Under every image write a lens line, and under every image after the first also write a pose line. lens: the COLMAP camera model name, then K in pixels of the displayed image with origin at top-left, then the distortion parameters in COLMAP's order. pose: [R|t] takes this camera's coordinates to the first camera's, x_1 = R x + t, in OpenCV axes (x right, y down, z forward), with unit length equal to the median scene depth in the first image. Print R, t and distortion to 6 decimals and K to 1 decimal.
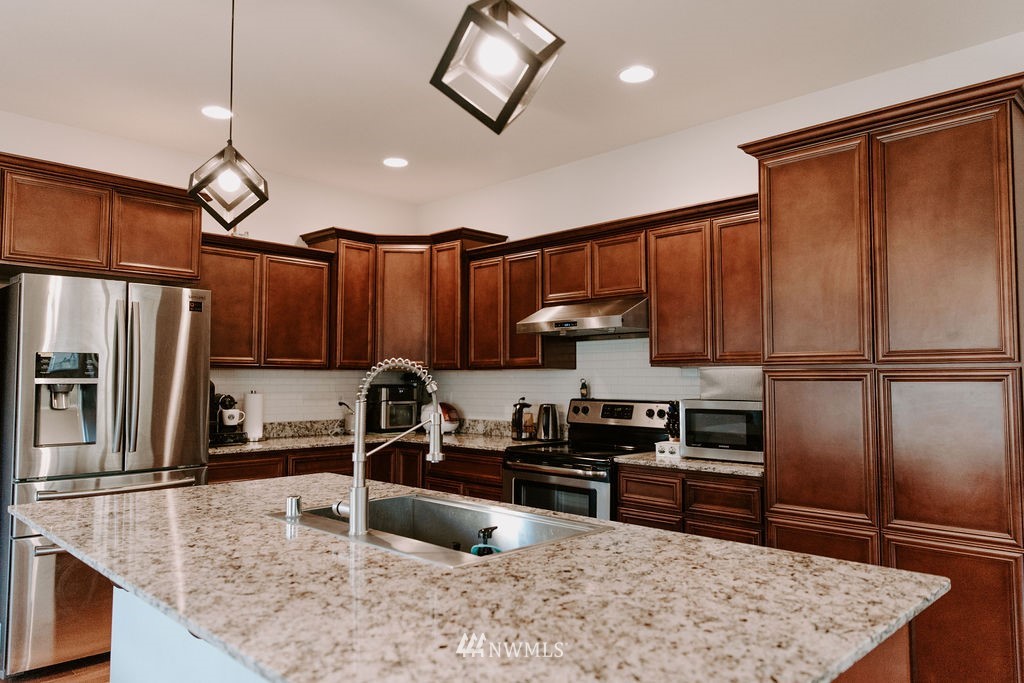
lens RADIAL K [[698.3, 0, 512.3], [0, 698.3, 342.6], [0, 0, 1]] dist [-0.000120, 0.001211]
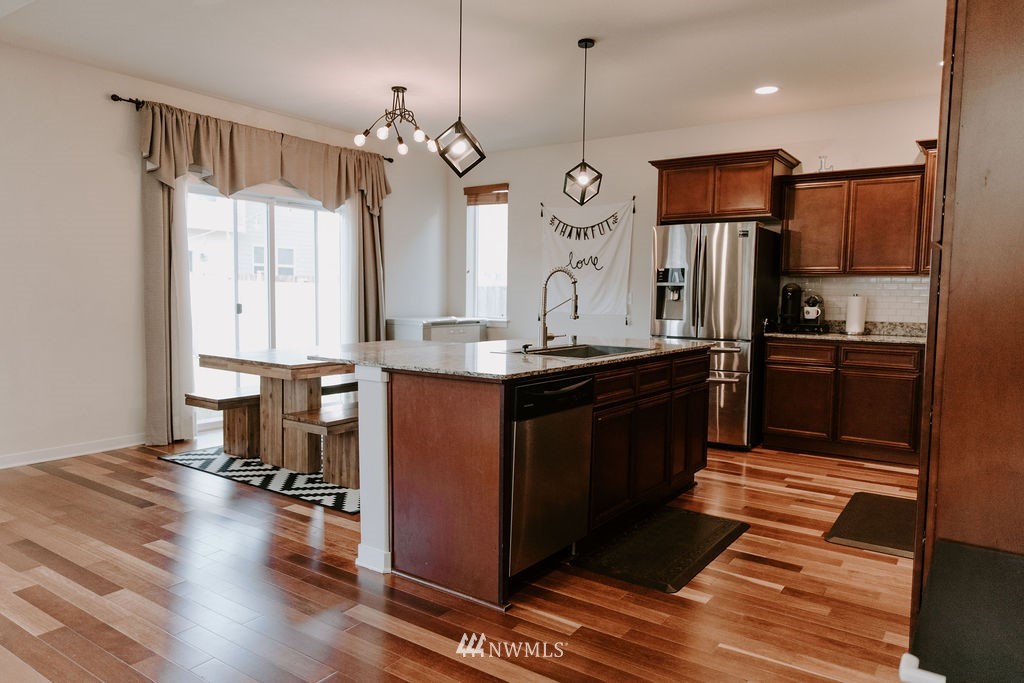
lens RADIAL K [[698.3, 0, 512.4], [0, 698.3, 341.5], [0, 0, 1]] dist [-0.000120, 0.001211]
pose [[0.160898, 0.073821, -0.984206, 0.893154], [0.043584, 0.995695, 0.081808, 0.031024], [0.986008, -0.056058, 0.156988, 0.256566]]
